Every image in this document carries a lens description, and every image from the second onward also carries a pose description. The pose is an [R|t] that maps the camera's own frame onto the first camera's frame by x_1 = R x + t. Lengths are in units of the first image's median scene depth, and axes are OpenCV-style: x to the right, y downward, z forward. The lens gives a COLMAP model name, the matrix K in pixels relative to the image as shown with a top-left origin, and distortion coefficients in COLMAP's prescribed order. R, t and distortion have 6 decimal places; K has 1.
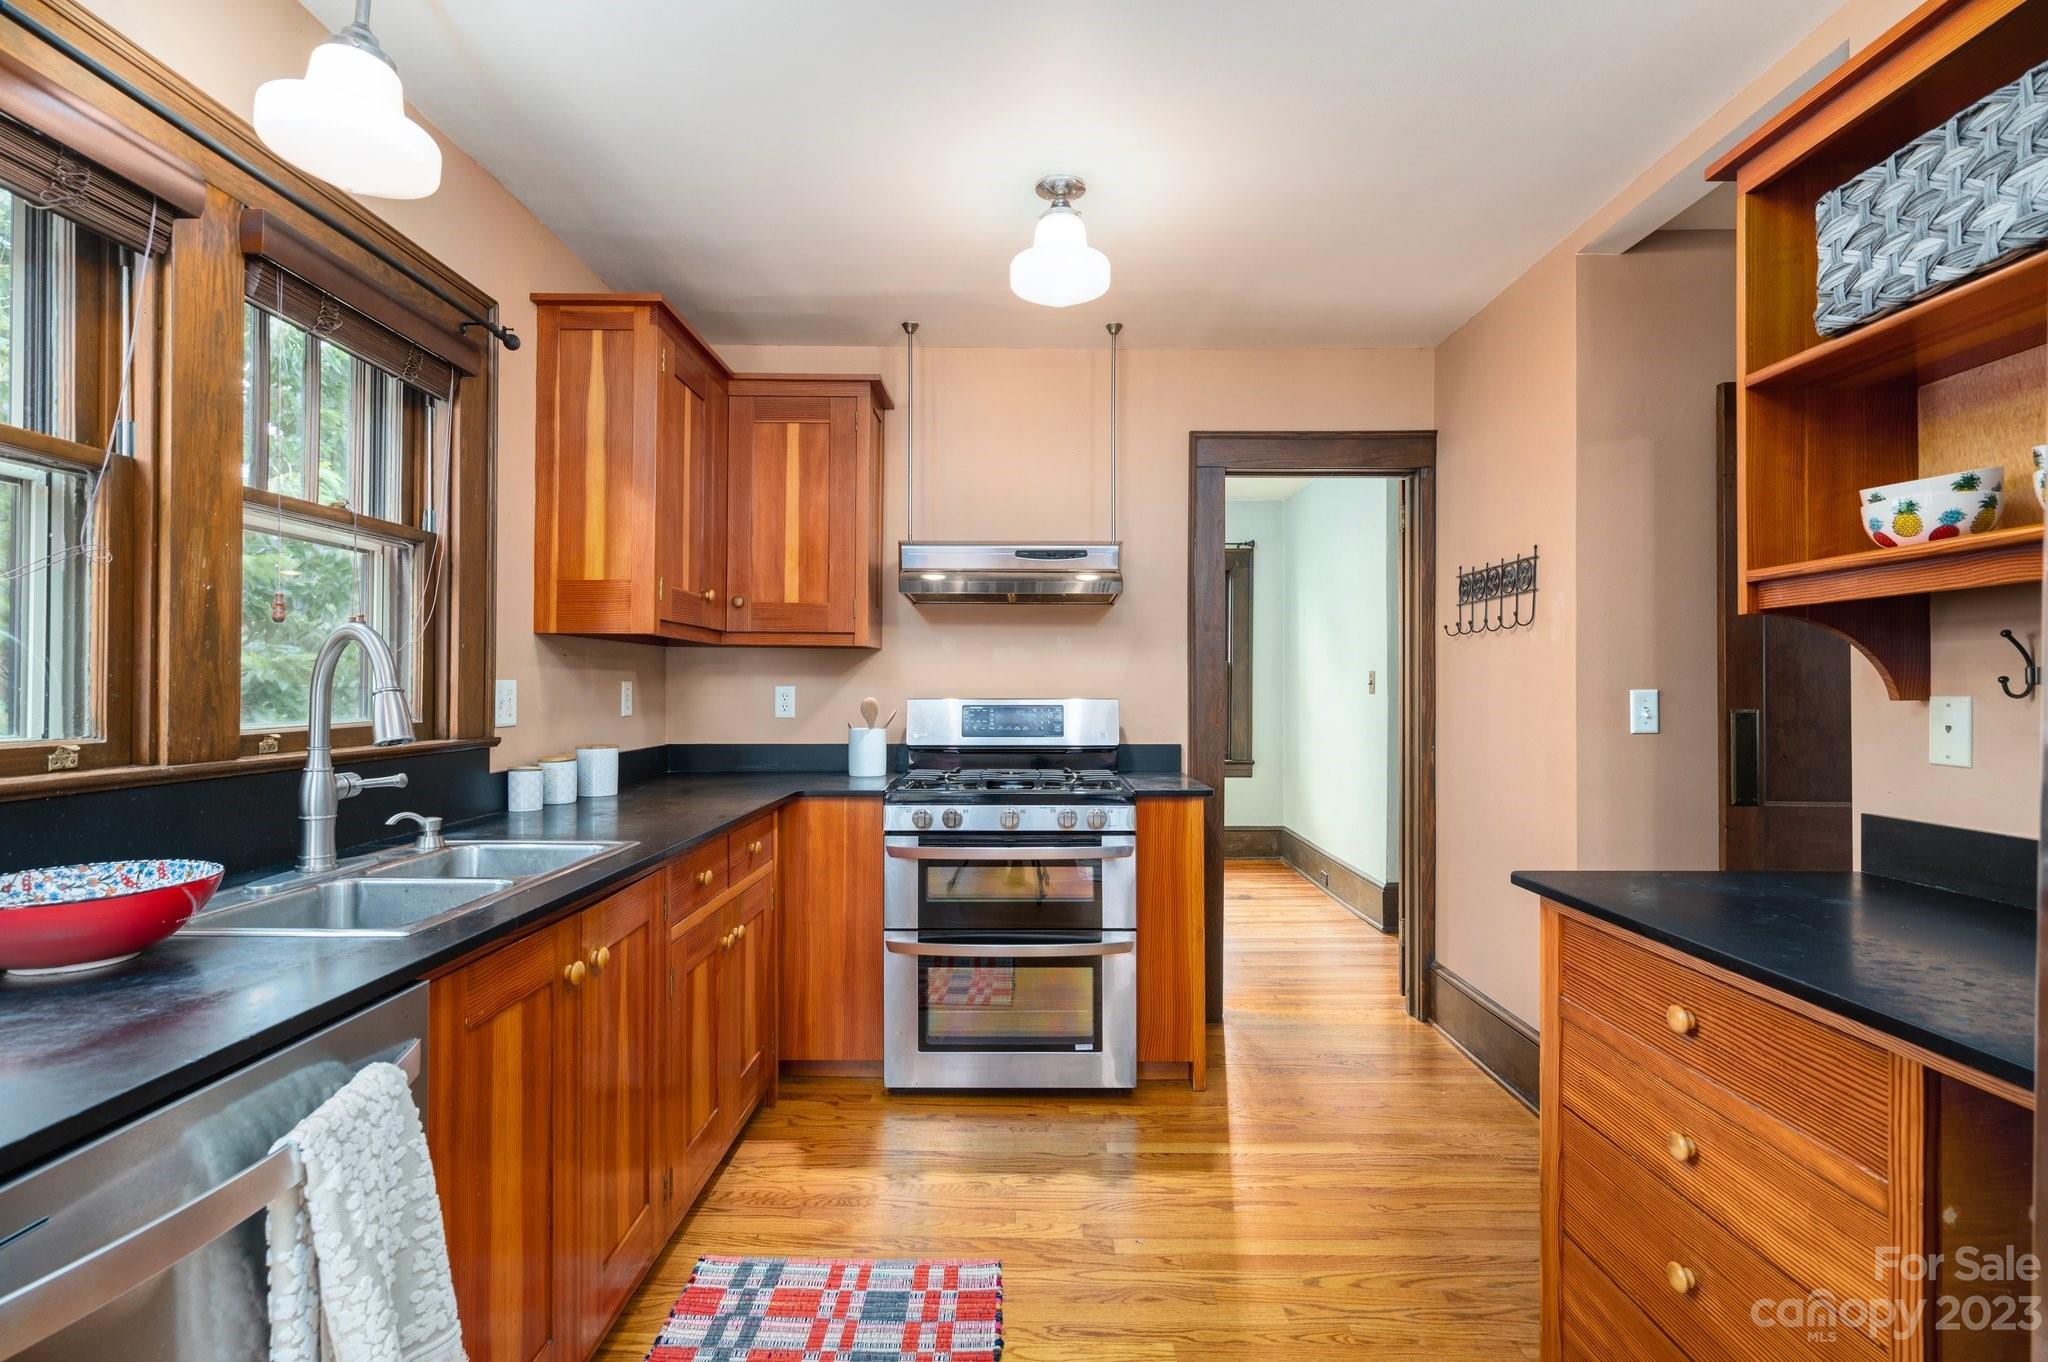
lens RADIAL K [[945.3, 0, 1024.0], [0, 945.3, 681.0], [0, 0, 1]] dist [-0.000890, 0.000081]
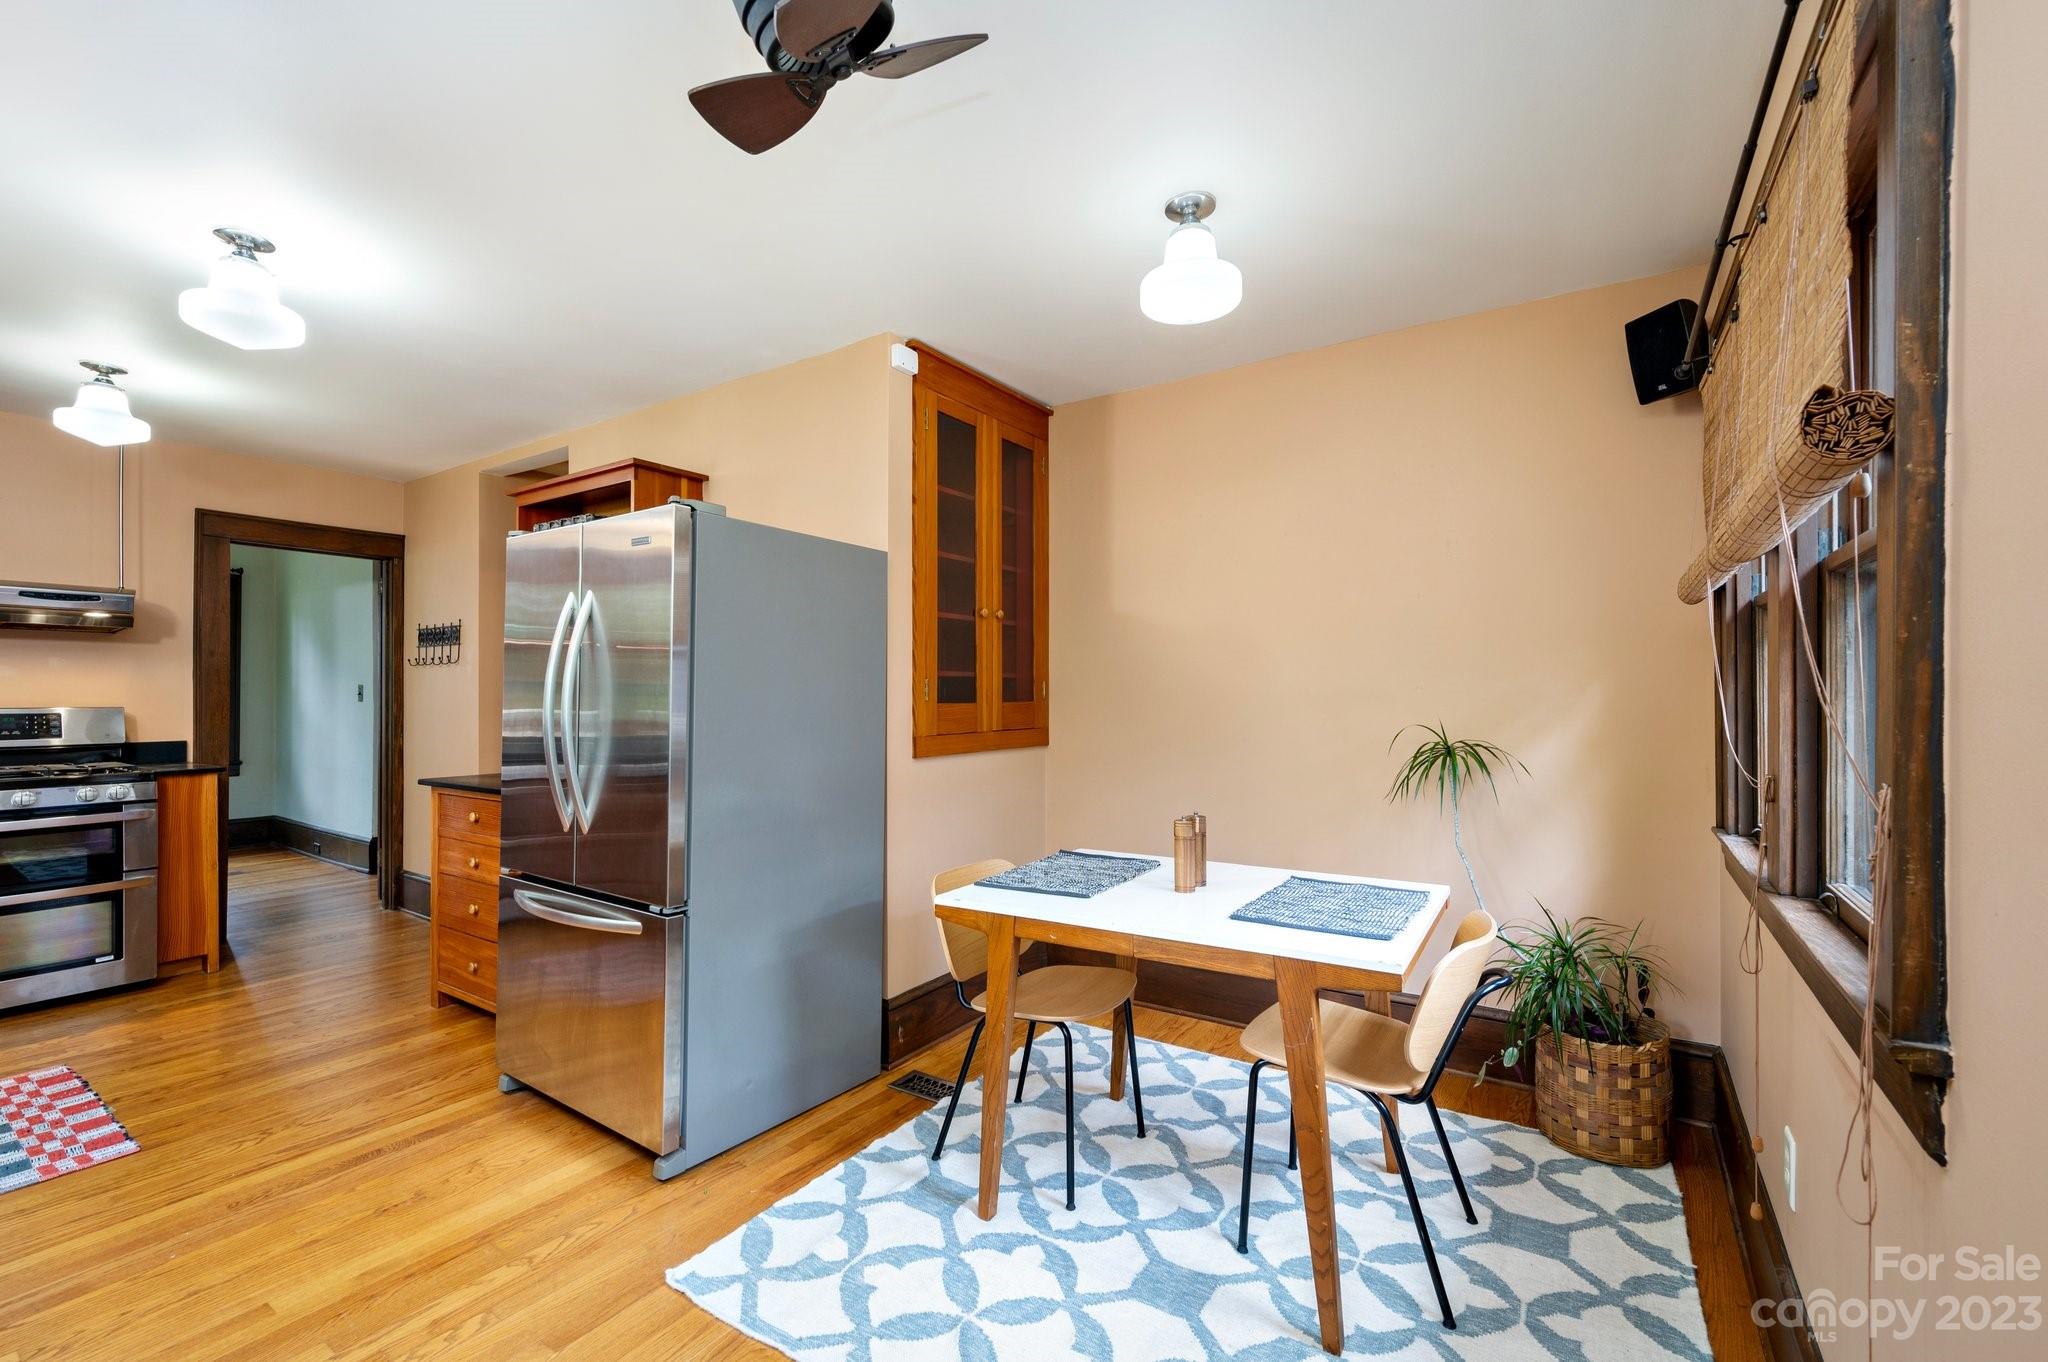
lens RADIAL K [[751.2, 0, 921.2], [0, 751.2, 690.3], [0, 0, 1]] dist [-0.000933, -0.000064]
pose [[0.553010, 0.001974, 0.833172, -0.149196], [-0.002717, 0.999996, -0.000566, -0.007033], [-0.833170, -0.001950, 0.553014, -0.469325]]
